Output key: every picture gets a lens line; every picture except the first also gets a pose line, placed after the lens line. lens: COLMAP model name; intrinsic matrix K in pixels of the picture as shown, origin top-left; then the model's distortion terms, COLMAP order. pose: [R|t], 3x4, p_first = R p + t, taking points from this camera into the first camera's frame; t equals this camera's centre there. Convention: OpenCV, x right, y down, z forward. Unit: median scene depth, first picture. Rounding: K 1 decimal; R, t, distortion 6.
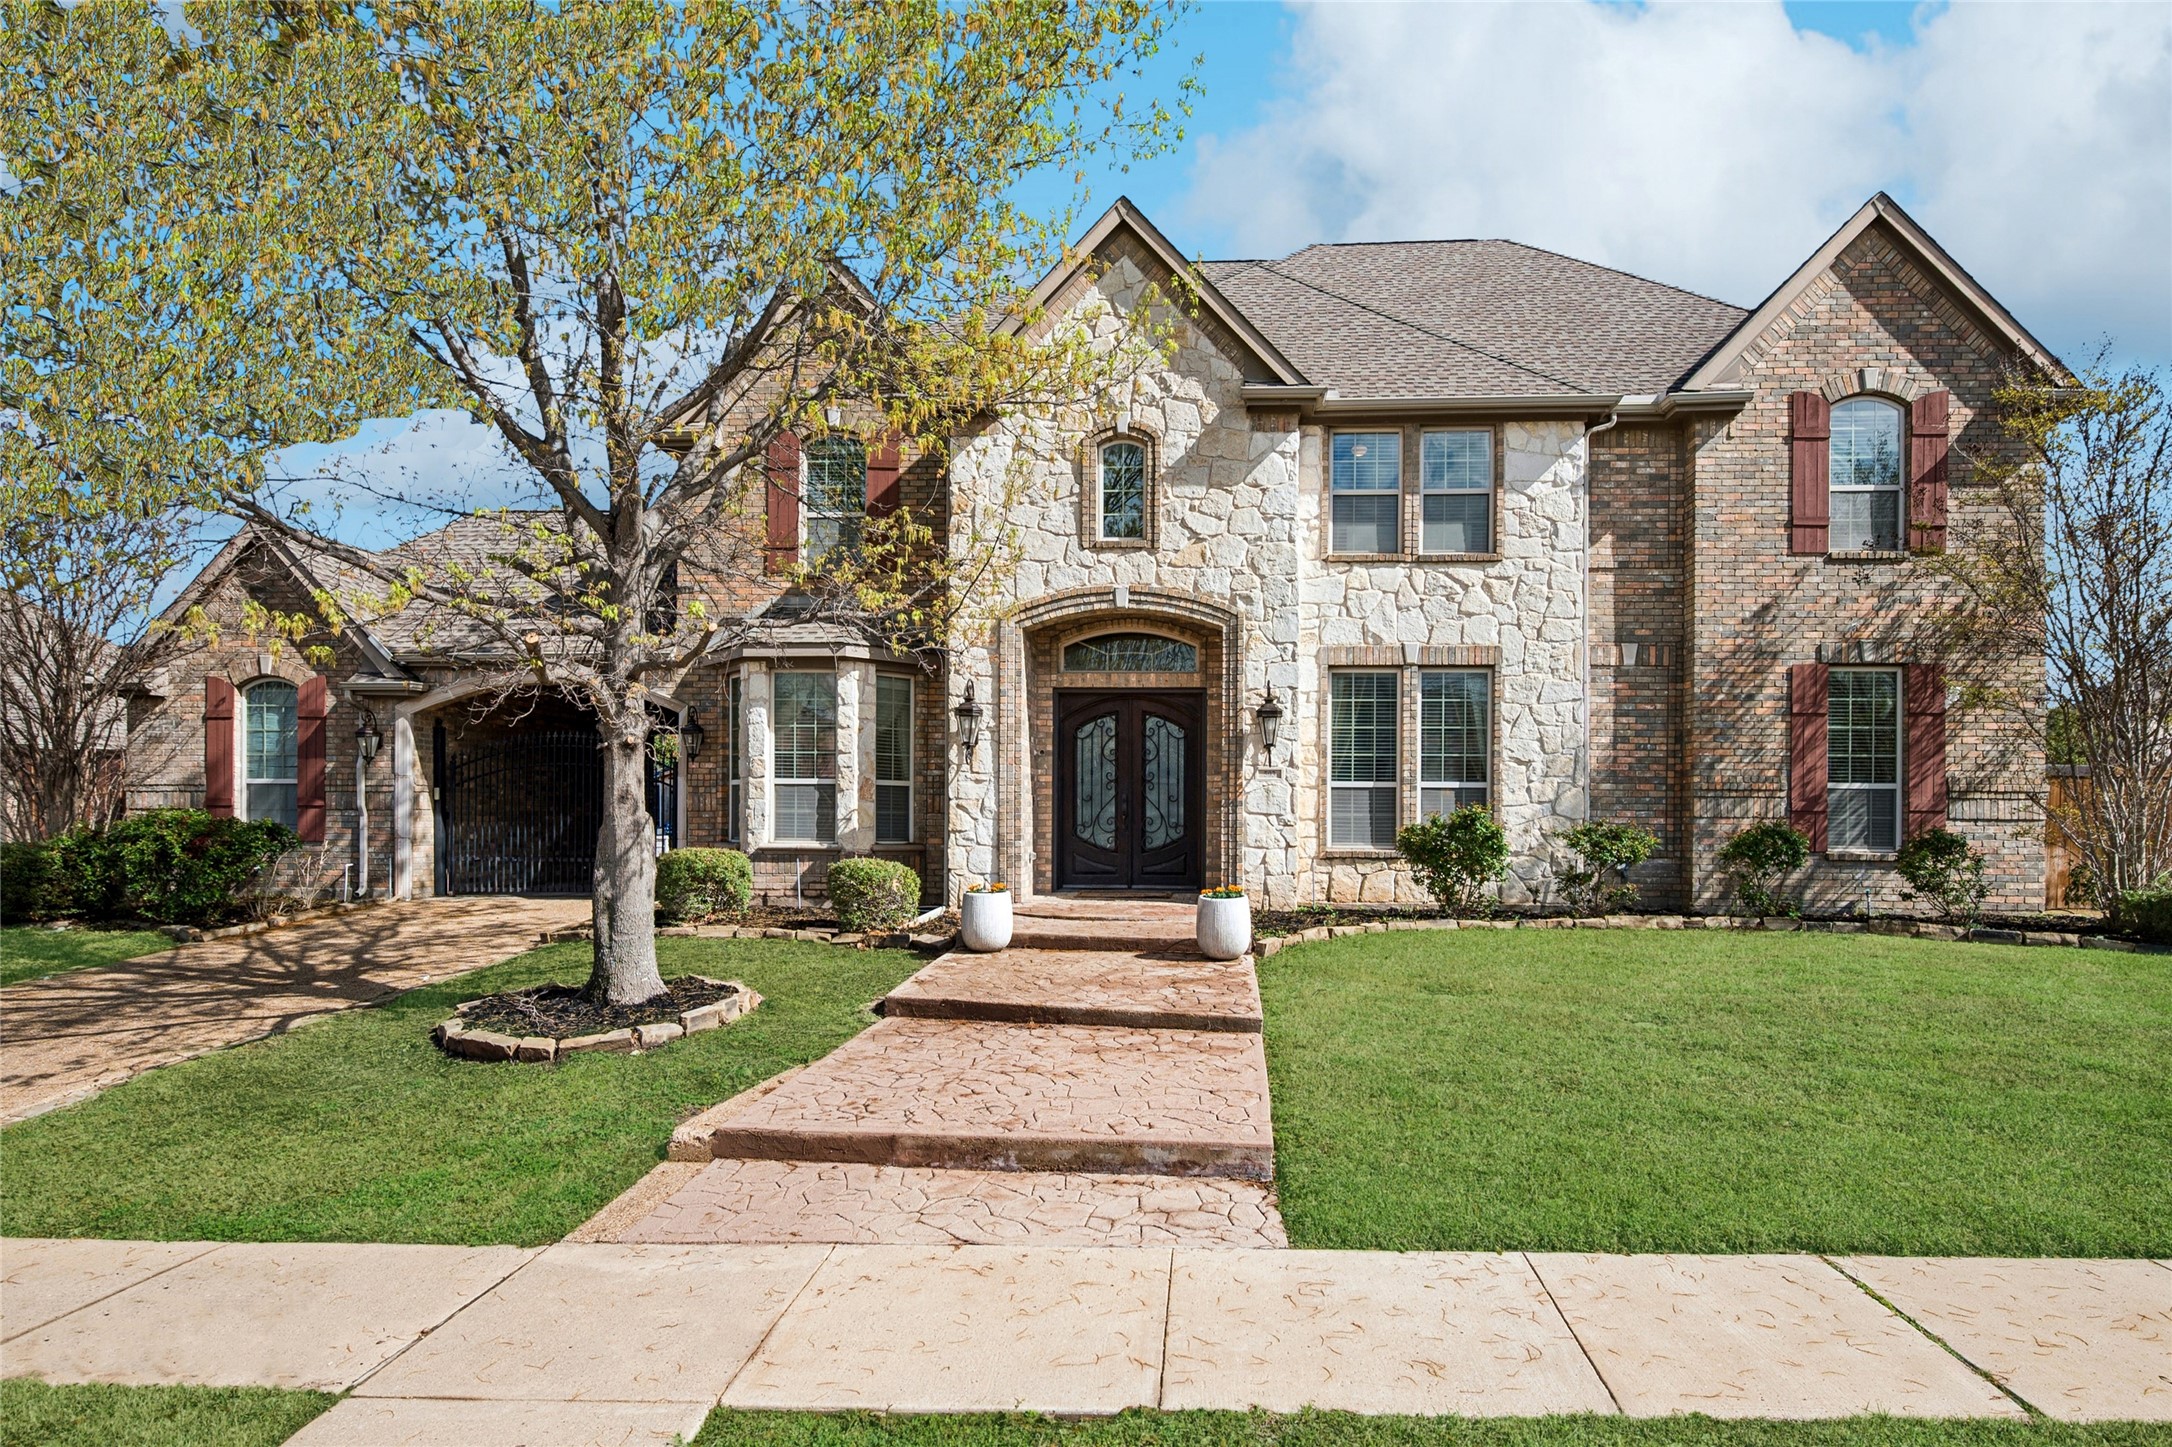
lens RADIAL K [[977.1, 0, 1158.6], [0, 977.1, 813.9], [0, 0, 1]] dist [0.011270, 0.000145]
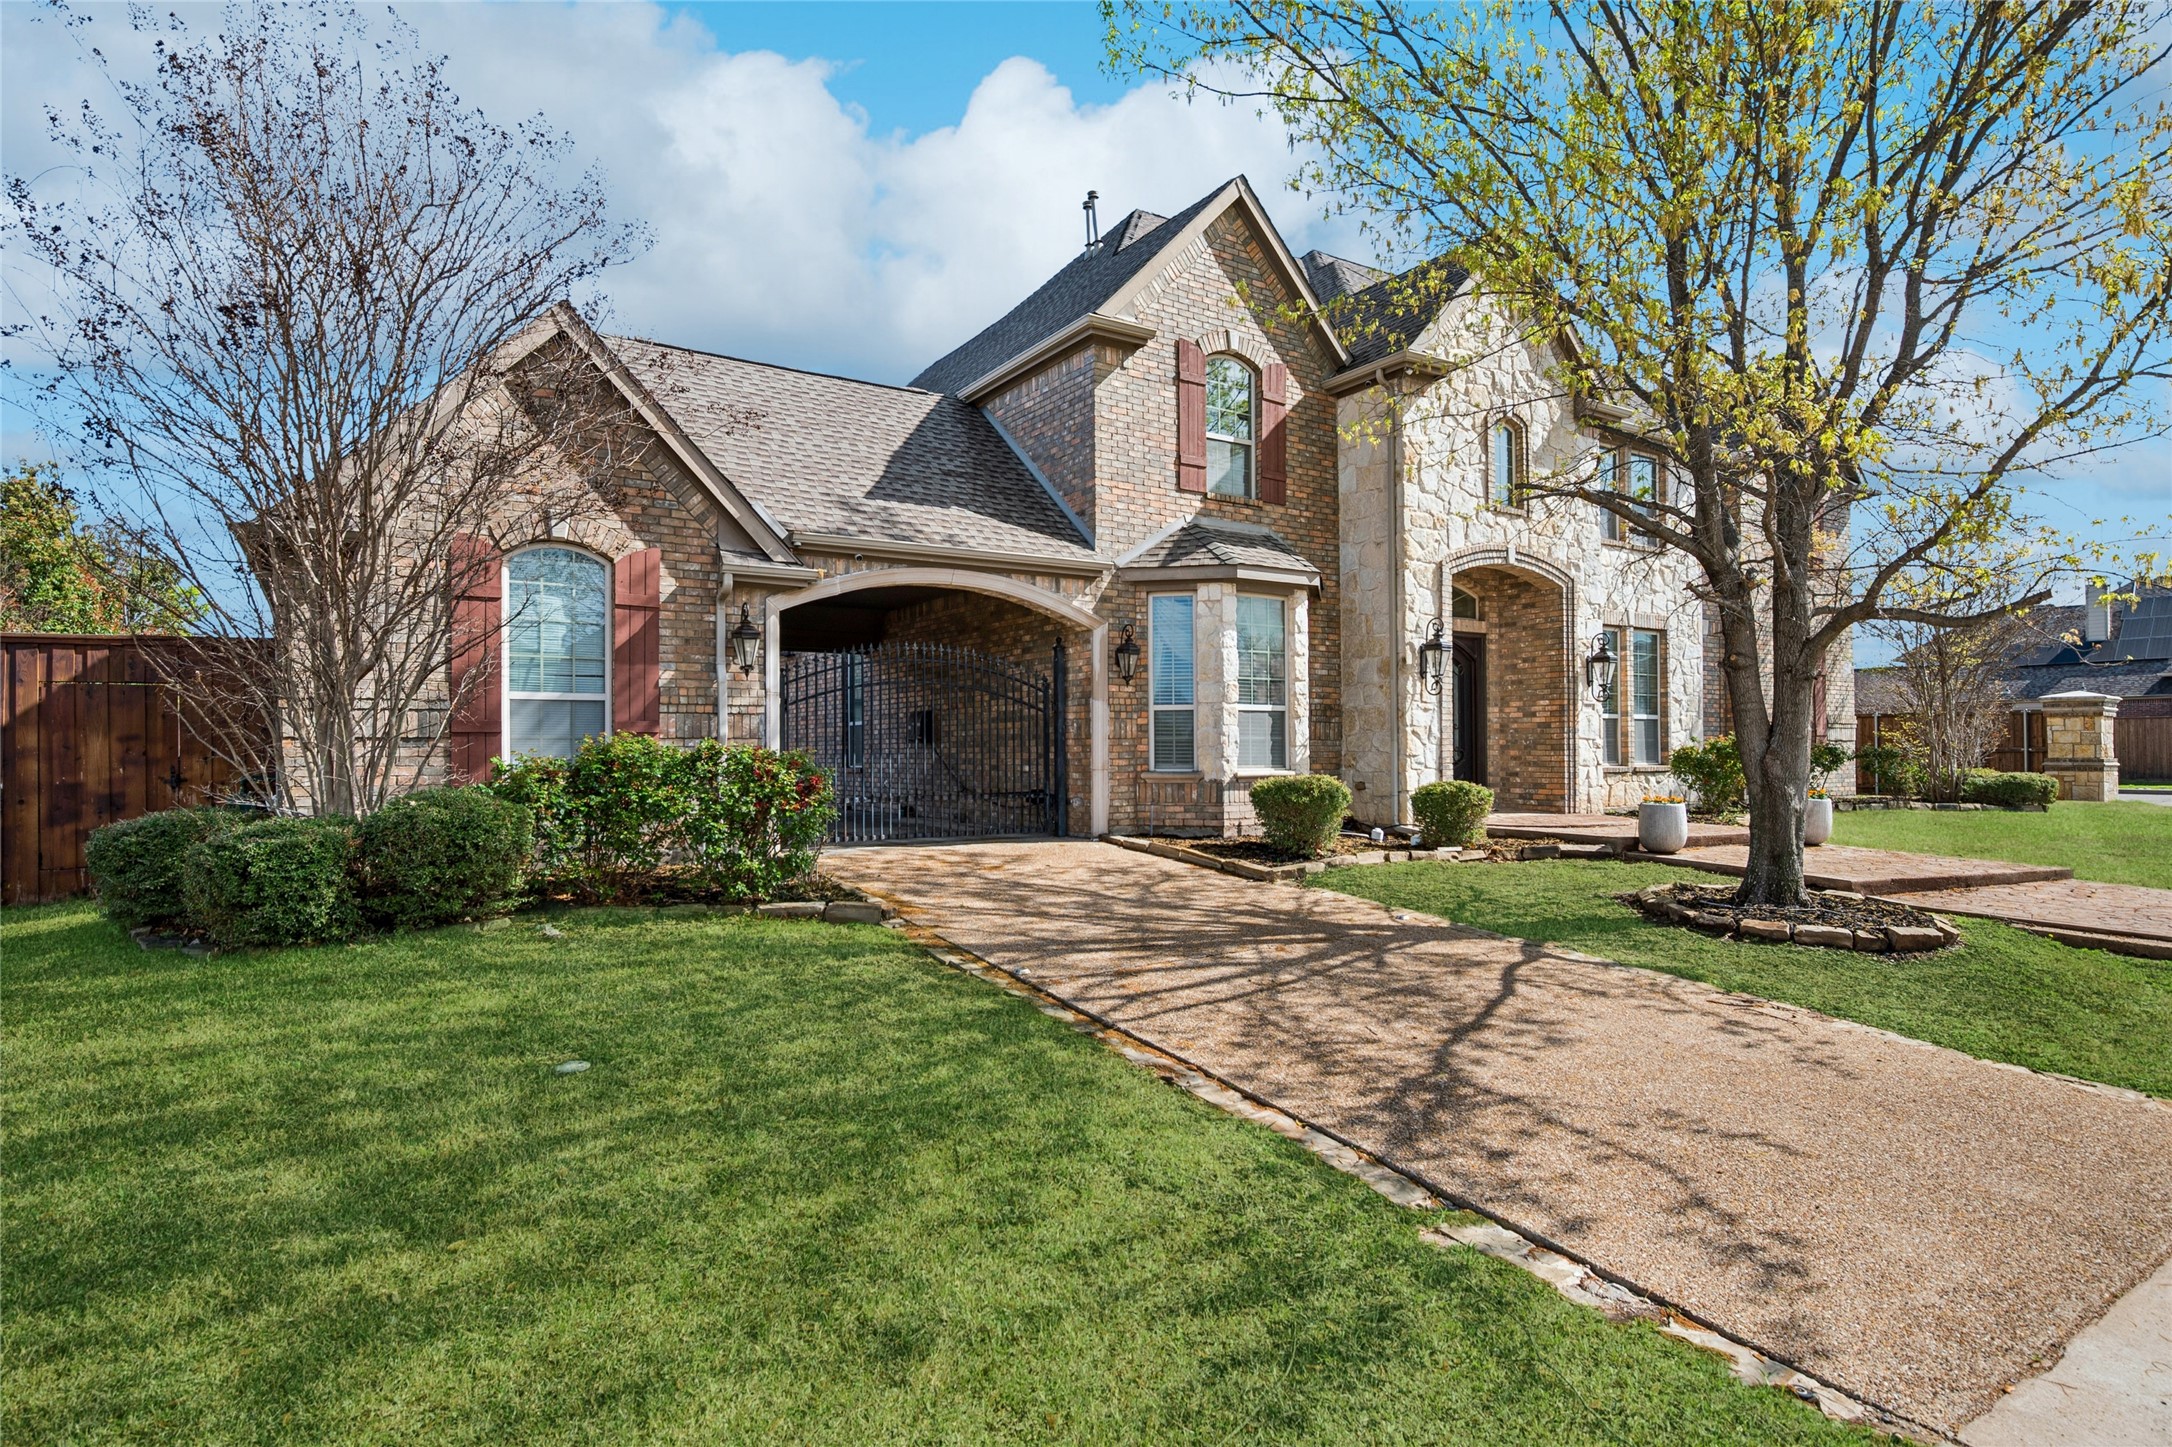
lens RADIAL K [[1208.7, 0, 1087.1], [0, 1208.7, 725.9], [0, 0, 1]] dist [-0.004814, -0.000275]
pose [[0.797232, 0.001764, 0.603671, -1.157538], [0.003453, 0.999966, -0.007482, -0.006126], [-0.603663, 0.008050, 0.797199, 0.129075]]
